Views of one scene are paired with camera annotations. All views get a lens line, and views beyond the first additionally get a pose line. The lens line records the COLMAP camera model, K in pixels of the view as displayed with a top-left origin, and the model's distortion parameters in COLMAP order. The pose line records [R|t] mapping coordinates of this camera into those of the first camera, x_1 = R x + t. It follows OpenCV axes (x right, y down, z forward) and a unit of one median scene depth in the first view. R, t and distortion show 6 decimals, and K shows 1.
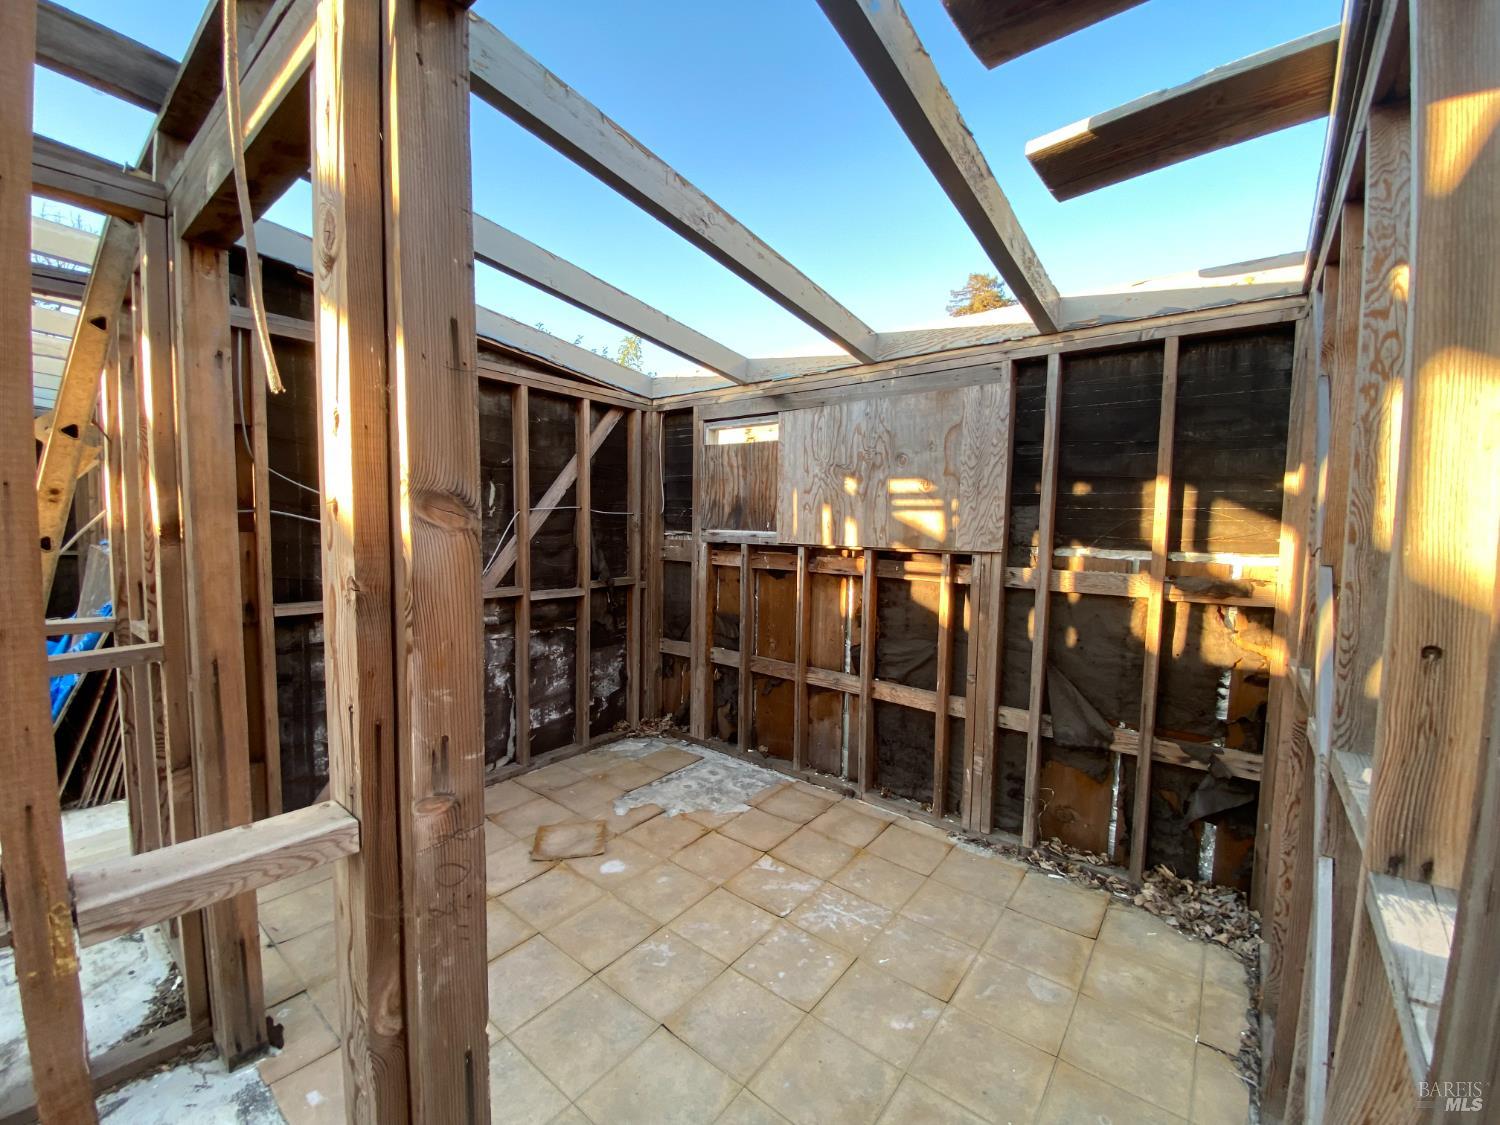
lens RADIAL K [[603.6, 0, 750.1], [0, 603.6, 567.6], [0, 0, 1]] dist [0.000340, -0.000208]
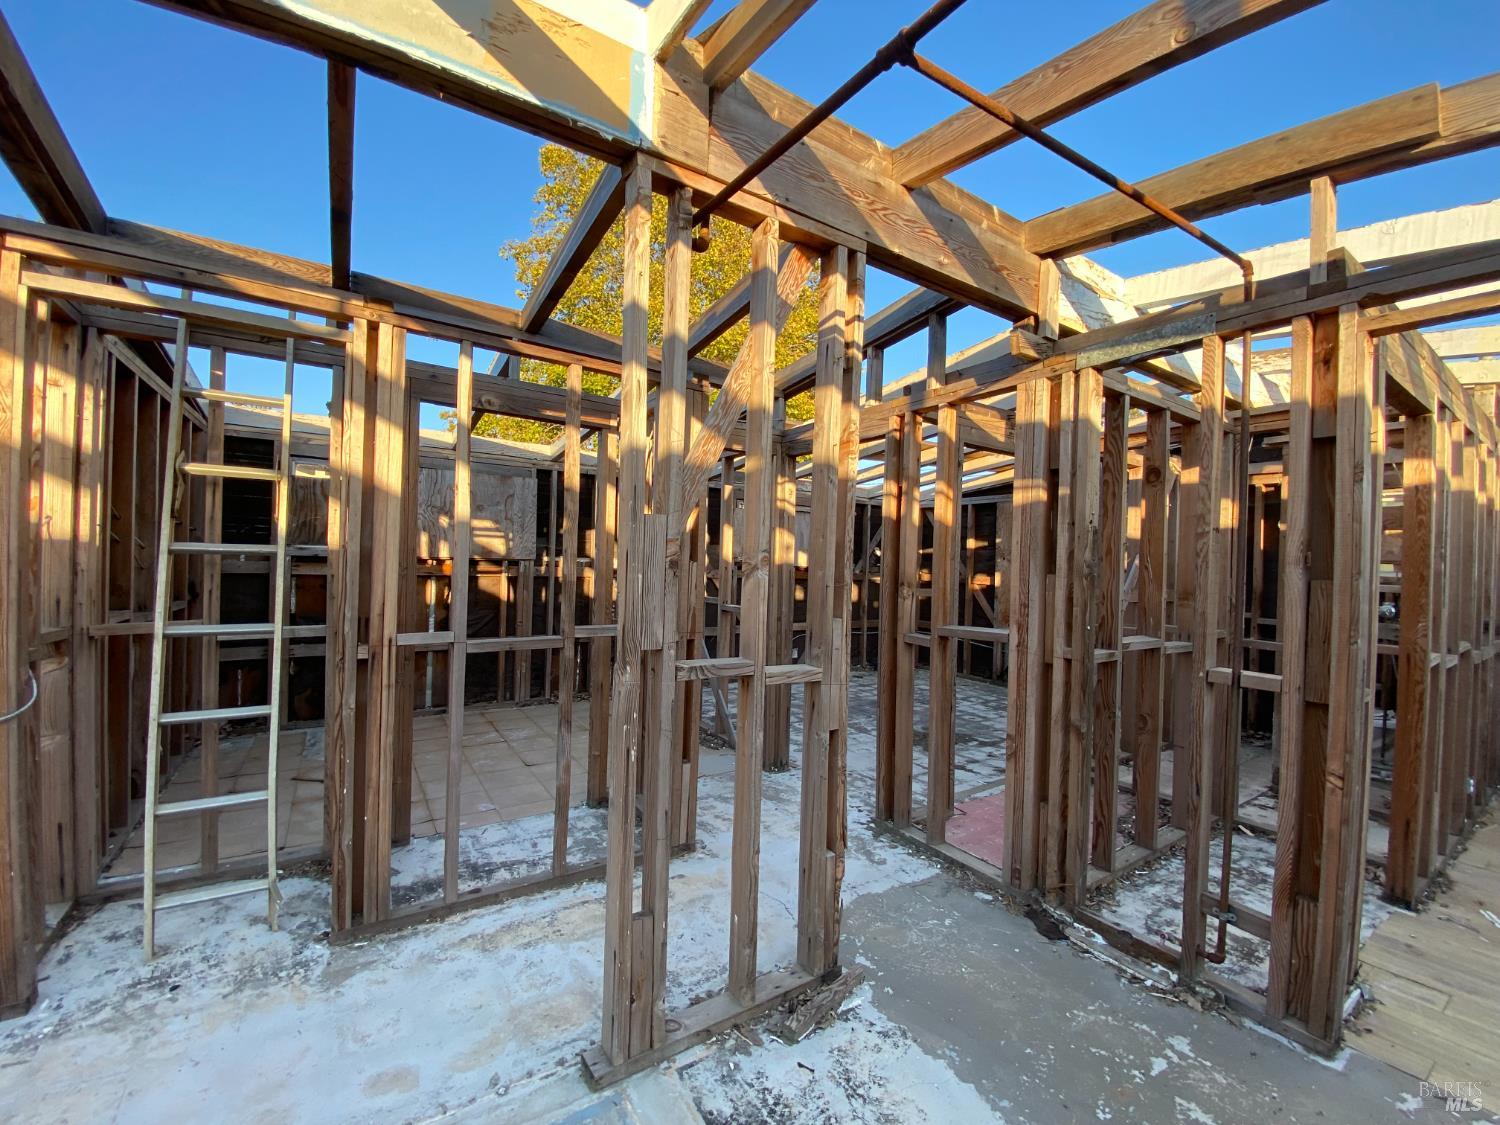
lens RADIAL K [[574.8, 0, 744.1], [0, 574.8, 558.3], [0, 0, 1]] dist [-0.000037, -0.000083]
pose [[0.349708, -0.011587, 0.936787, -1.131243], [0.045072, 0.998974, -0.004469, 0.011288], [-0.935774, 0.043786, 0.349872, -0.347278]]
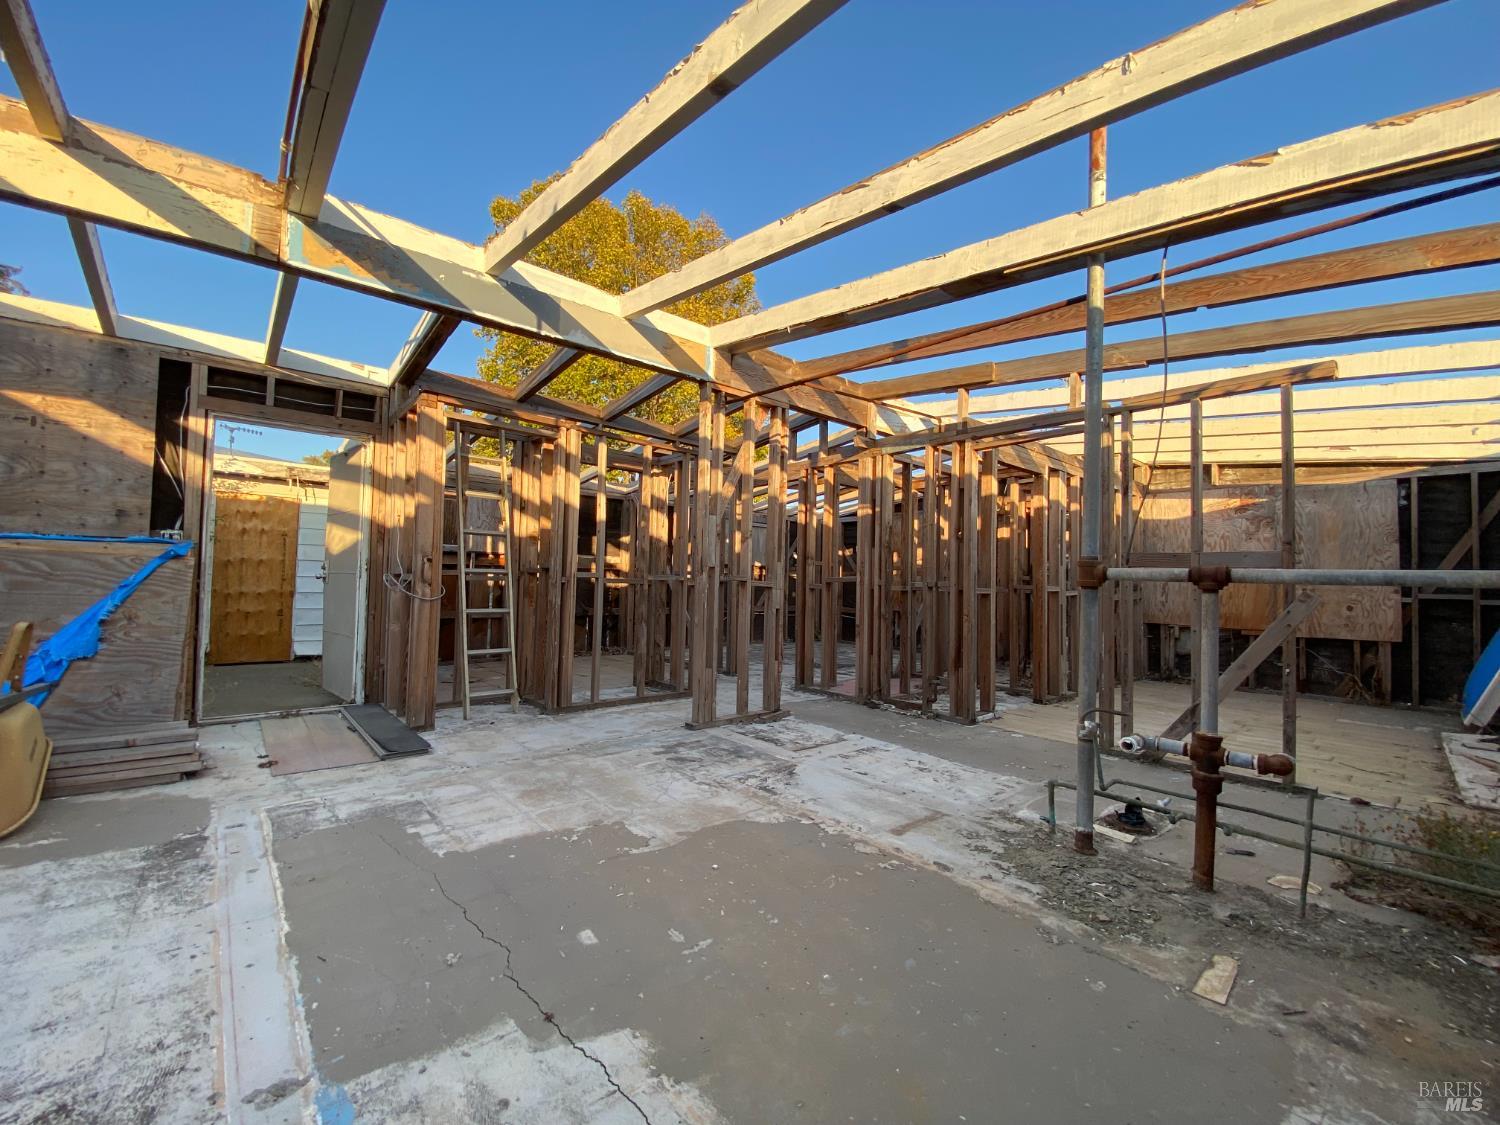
lens RADIAL K [[603.6, 0, 750.1], [0, 603.6, 567.6], [0, 0, 1]] dist [0.000340, -0.000208]
pose [[0.201478, 0.011175, 0.979429, -2.184923], [0.054453, 0.998261, -0.022592, 0.142208], [-0.977978, 0.057884, 0.200519, -0.475894]]
